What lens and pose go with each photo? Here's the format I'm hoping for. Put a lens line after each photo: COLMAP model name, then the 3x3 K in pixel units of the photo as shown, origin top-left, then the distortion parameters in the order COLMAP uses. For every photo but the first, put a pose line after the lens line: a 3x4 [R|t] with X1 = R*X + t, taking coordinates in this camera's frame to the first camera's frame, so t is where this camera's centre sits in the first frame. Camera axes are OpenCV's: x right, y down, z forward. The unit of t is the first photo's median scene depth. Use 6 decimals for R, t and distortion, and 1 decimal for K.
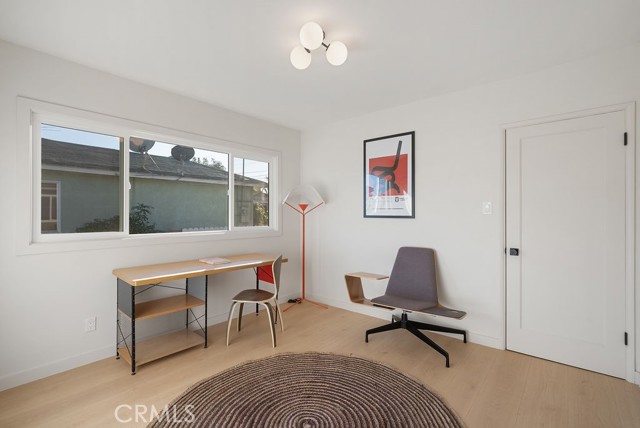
lens RADIAL K [[305.8, 0, 319.9], [0, 305.8, 212.3], [0, 0, 1]] dist [0.000349, 0.000190]
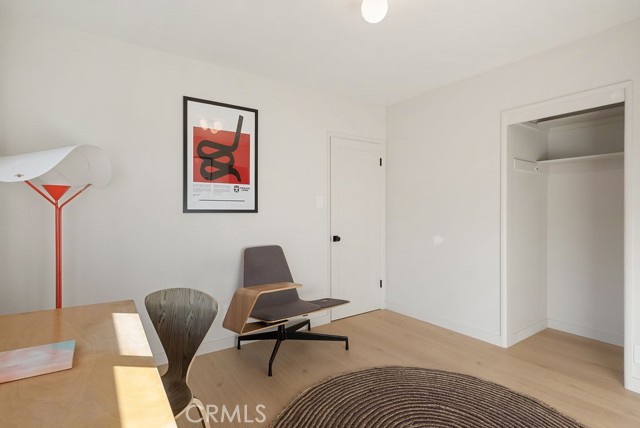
lens RADIAL K [[335.4, 0, 321.5], [0, 335.4, 211.0], [0, 0, 1]] dist [-0.002880, 0.000118]
pose [[0.222212, -0.000346, 0.974998, -0.548125], [0.002123, 0.999998, -0.000129, 0.015241], [-0.974996, 0.002098, 0.222212, 0.607062]]
